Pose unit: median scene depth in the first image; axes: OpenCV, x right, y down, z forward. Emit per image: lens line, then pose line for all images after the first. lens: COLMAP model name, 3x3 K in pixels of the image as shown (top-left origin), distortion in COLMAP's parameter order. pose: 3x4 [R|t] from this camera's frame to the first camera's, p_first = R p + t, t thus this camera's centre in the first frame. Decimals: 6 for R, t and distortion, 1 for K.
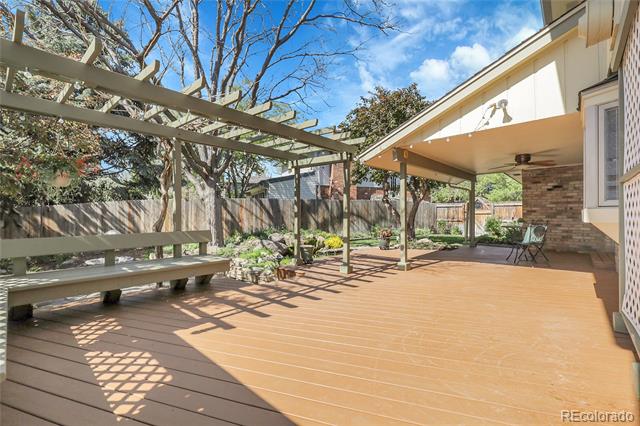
lens RADIAL K [[291.5, 0, 320.0], [0, 291.5, 213.0], [0, 0, 1]] dist [0.000169, 0.000012]
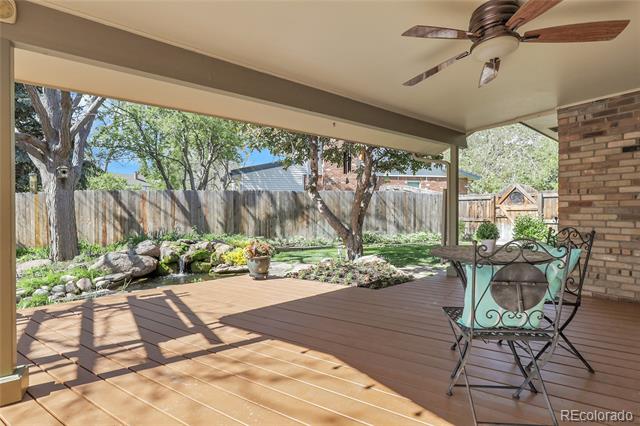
lens RADIAL K [[298.9, 0, 320.0], [0, 298.9, 213.0], [0, 0, 1]] dist [0.000044, 0.000000]
pose [[0.981258, -0.000687, -0.192699, 0.347005], [0.002823, 0.999938, 0.010811, 0.000912], [0.192680, -0.011152, 0.981198, 0.397580]]
